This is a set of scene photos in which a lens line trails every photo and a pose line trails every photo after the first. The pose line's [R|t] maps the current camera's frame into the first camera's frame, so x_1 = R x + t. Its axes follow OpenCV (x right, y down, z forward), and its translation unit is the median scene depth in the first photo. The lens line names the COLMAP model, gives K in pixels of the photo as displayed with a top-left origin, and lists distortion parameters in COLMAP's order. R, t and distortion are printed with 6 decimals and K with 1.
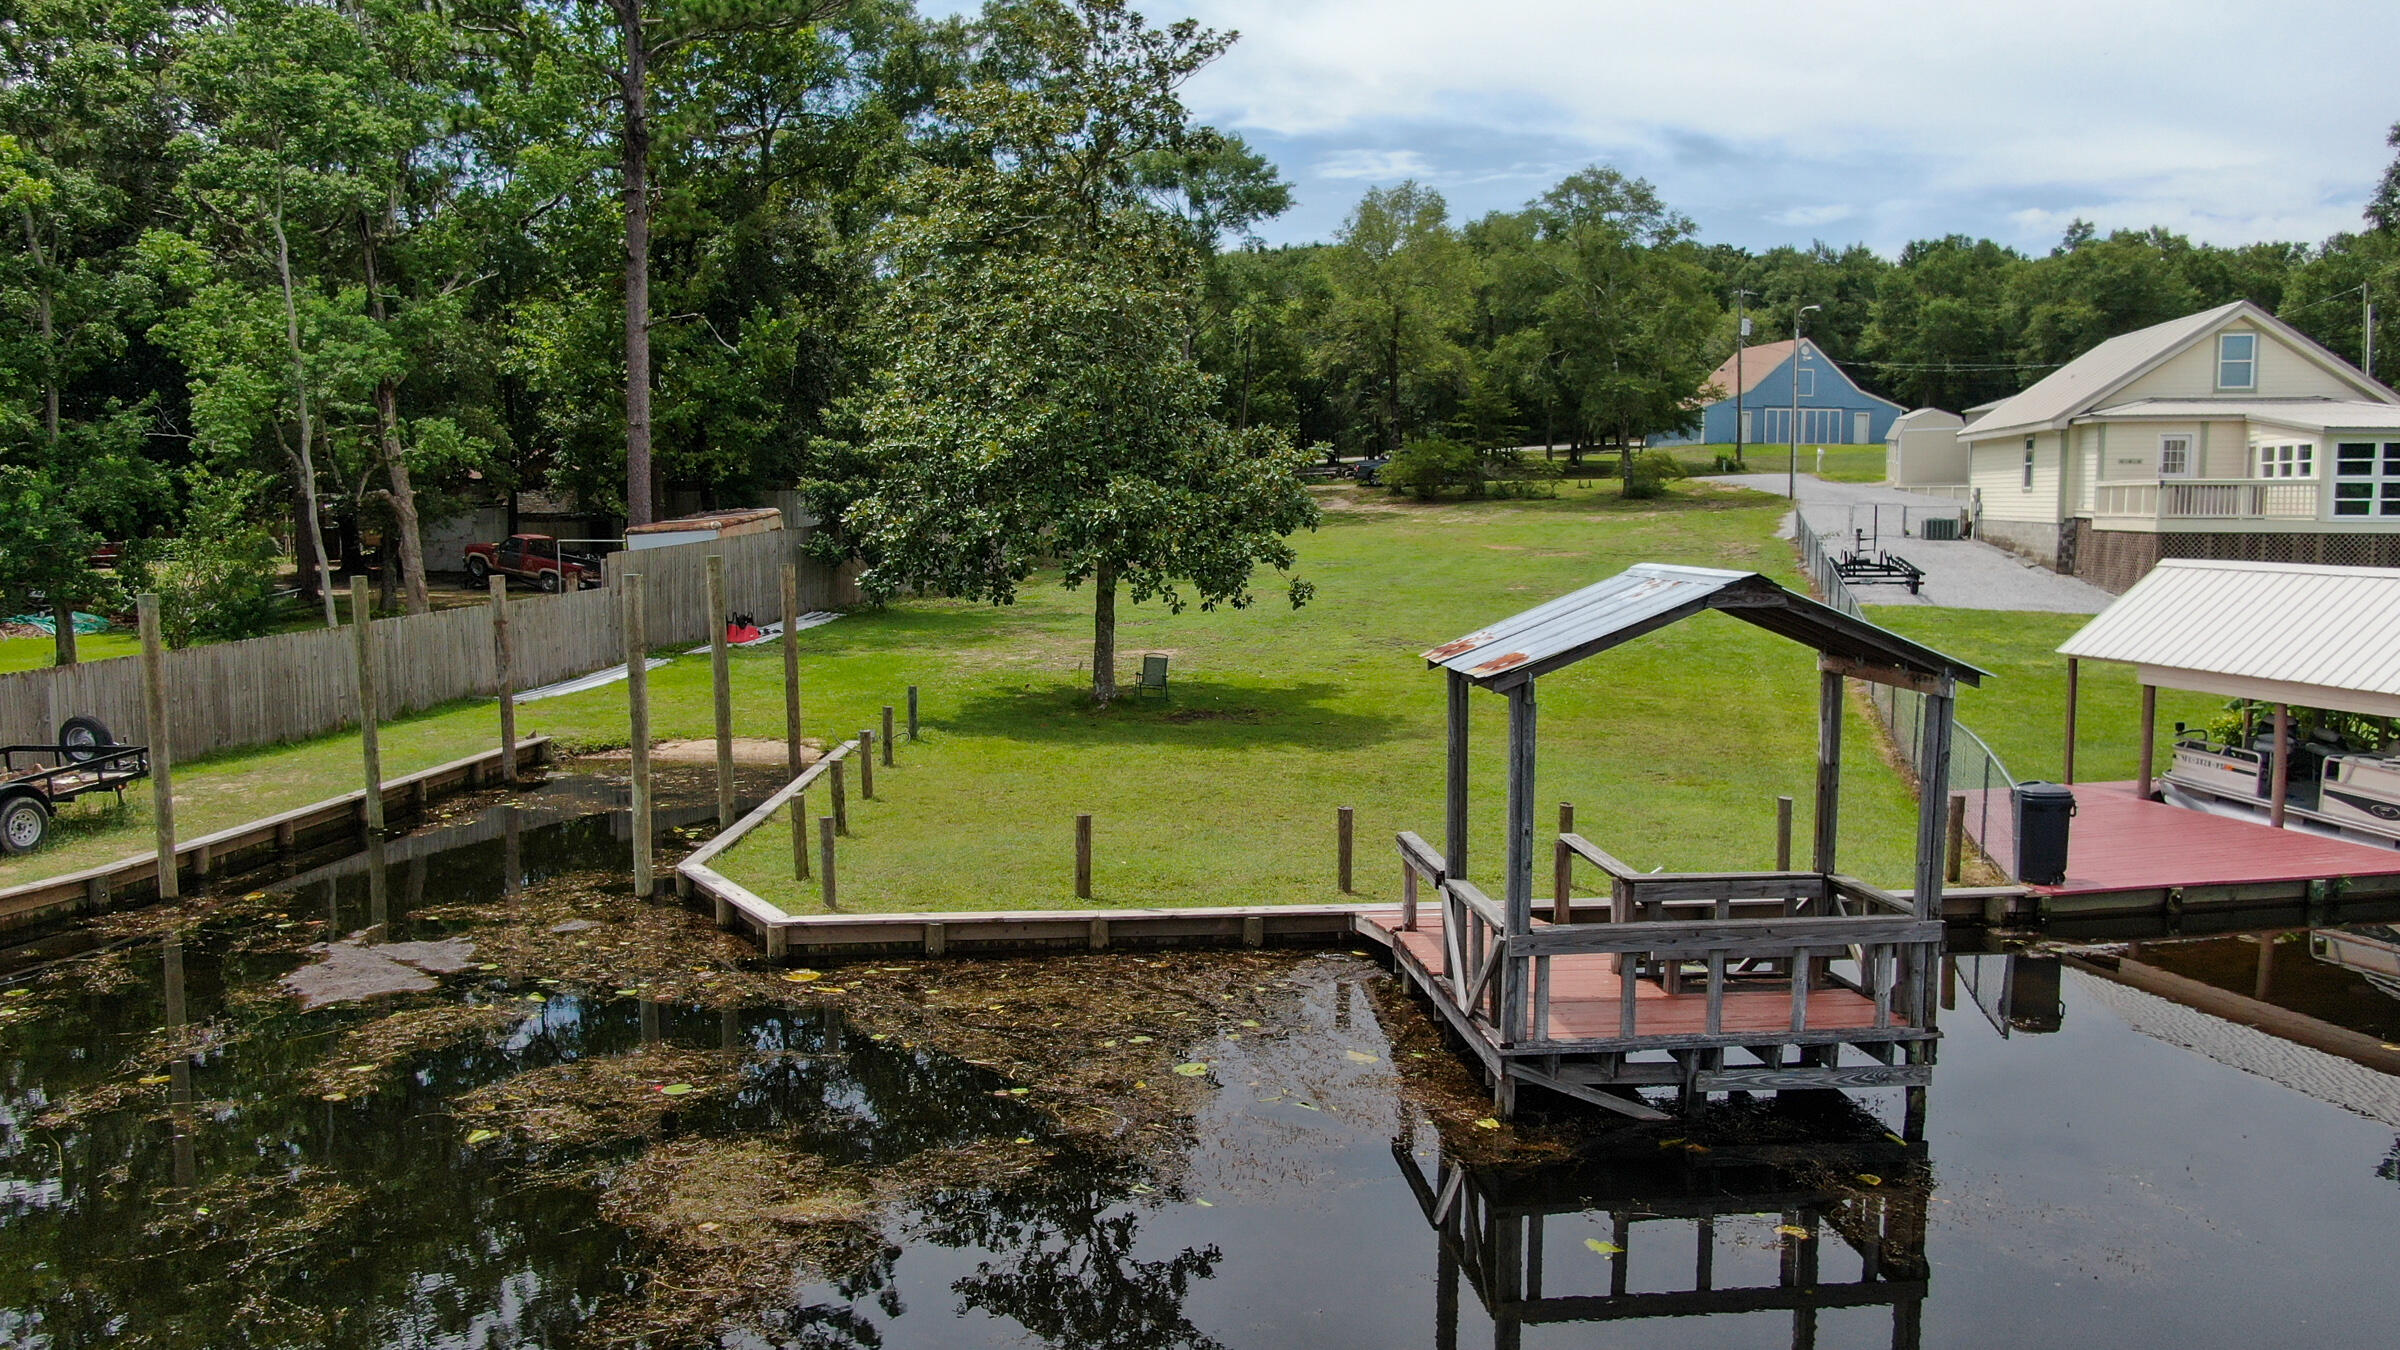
lens RADIAL K [[1722.3, 0, 1202.2], [0, 1722.3, 674.8], [0, 0, 1]] dist [-0.020991, 0.009012]
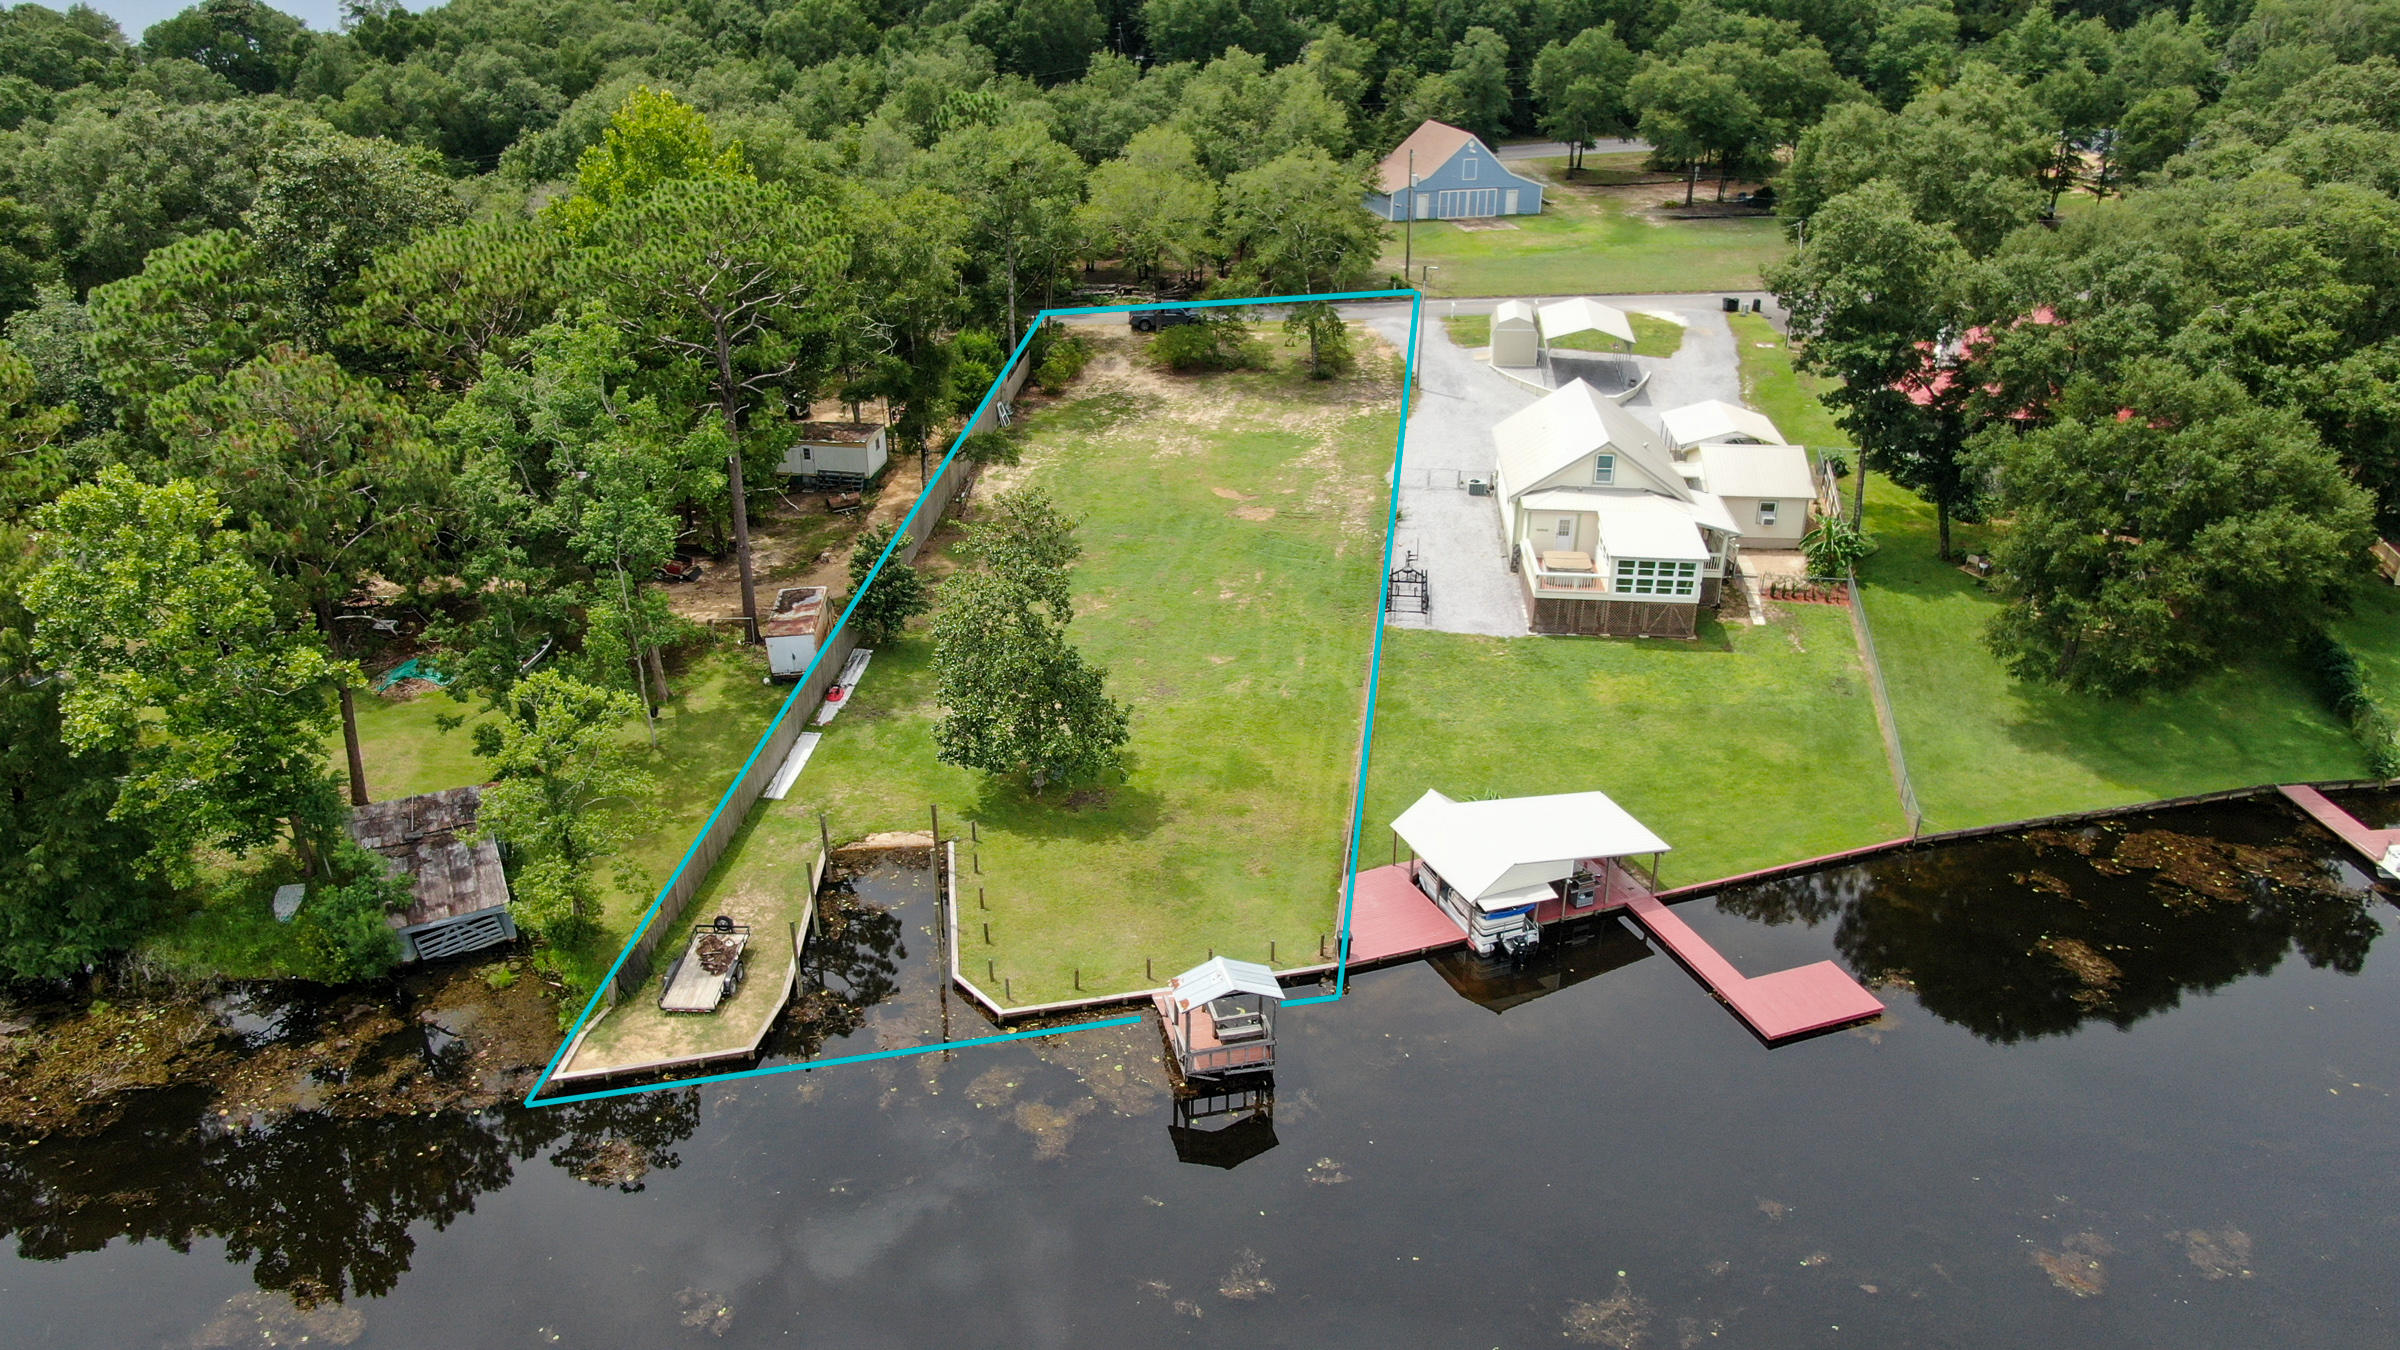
lens RADIAL K [[1722.3, 0, 1207.6], [0, 1722.3, 674.9], [0, 0, 1]] dist [-0.020991, 0.009012]
pose [[0.990507, -0.050305, 0.127928, -0.108723], [0.004590, 0.942220, 0.334963, -0.817336], [-0.137387, -0.331196, 0.933506, -1.053796]]
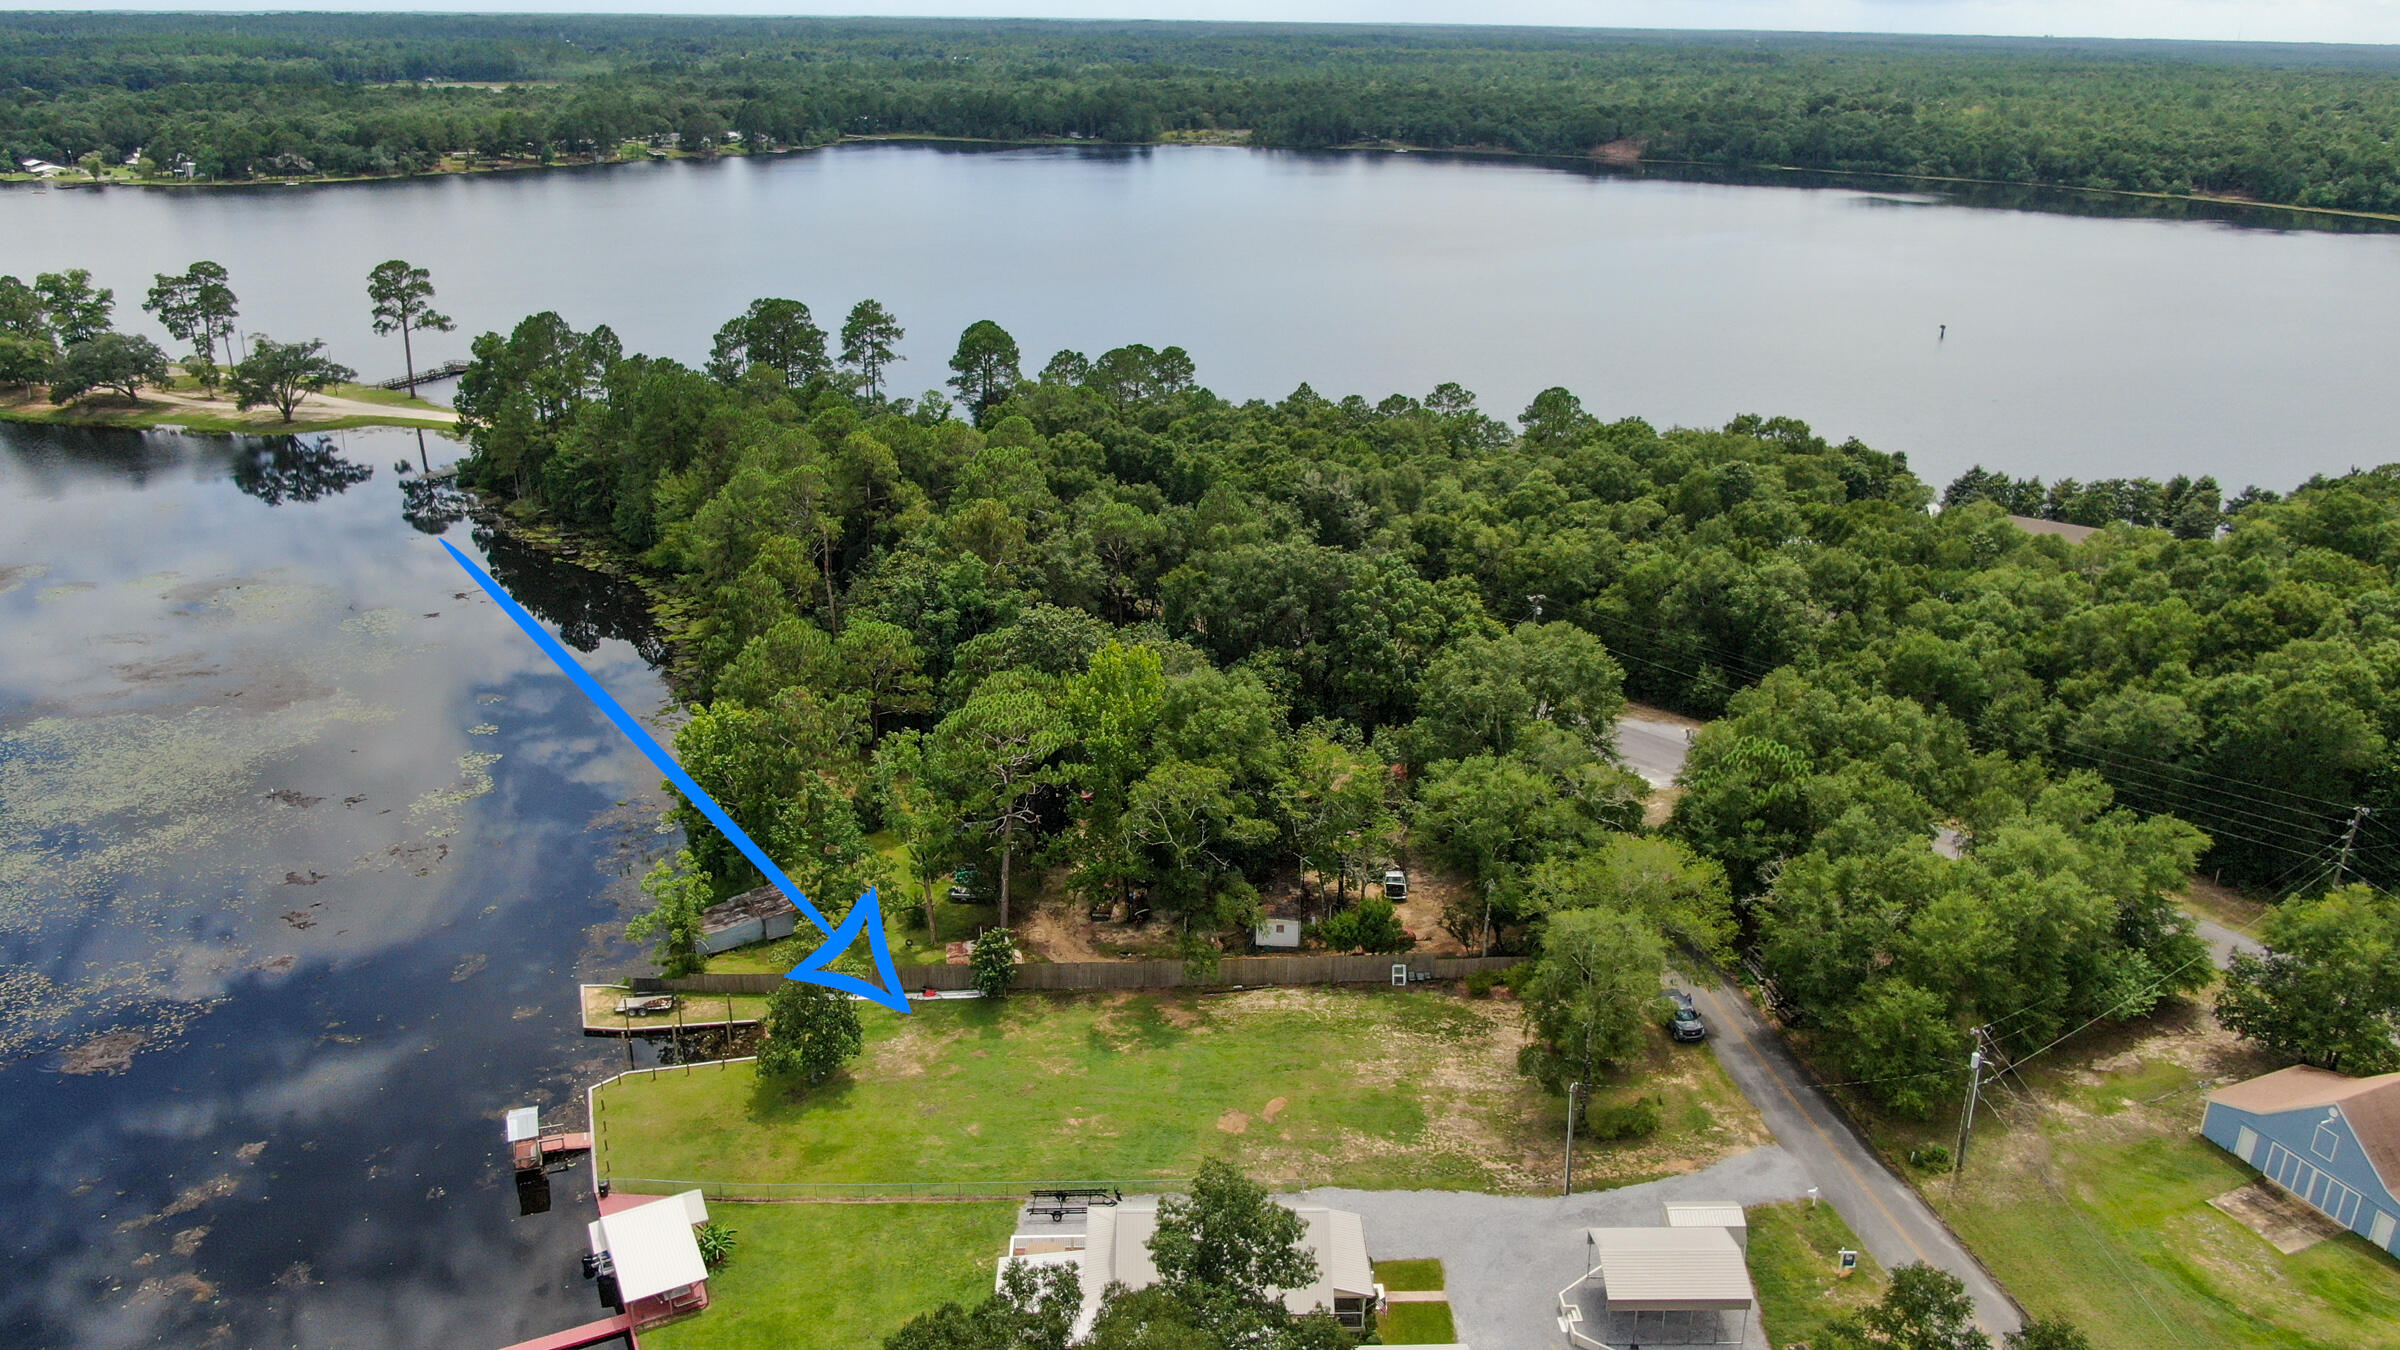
lens RADIAL K [[1722.3, 0, 1196.8], [0, 1722.3, 679.8], [0, 0, 1]] dist [-0.020991, 0.009012]
pose [[0.225943, 0.356502, -0.906563, 3.046454], [-0.115235, 0.933875, 0.338522, -2.038467], [0.967301, 0.027981, 0.252084, 0.743247]]
